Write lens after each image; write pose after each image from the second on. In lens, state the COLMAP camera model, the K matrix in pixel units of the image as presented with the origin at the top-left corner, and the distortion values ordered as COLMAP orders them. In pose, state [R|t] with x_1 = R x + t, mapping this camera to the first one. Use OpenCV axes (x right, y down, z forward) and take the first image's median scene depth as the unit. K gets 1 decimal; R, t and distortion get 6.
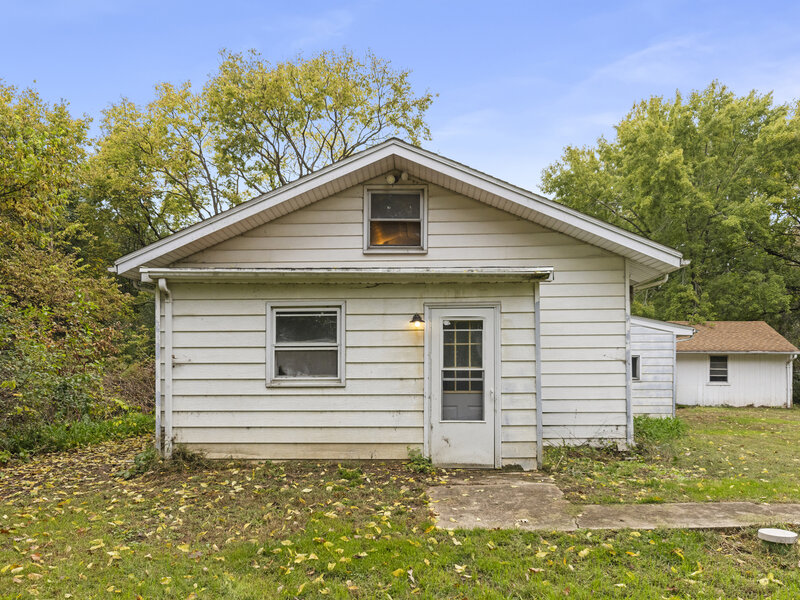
lens RADIAL K [[538.4, 0, 400.0], [0, 538.4, 300.0], [0, 0, 1]] dist [-0.001850, -0.000519]
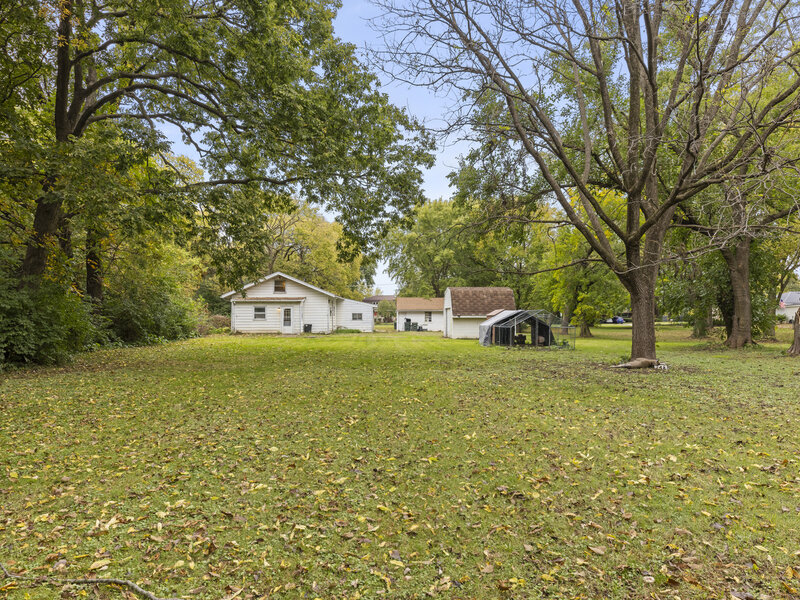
lens RADIAL K [[497.0, 0, 400.0], [0, 497.0, 300.0], [0, 0, 1]] dist [-0.000612, -0.000044]
pose [[0.999868, -0.003477, -0.015895, 1.381971], [0.004949, 0.995603, 0.093544, -0.533706], [0.015500, -0.093610, 0.995488, -4.158970]]
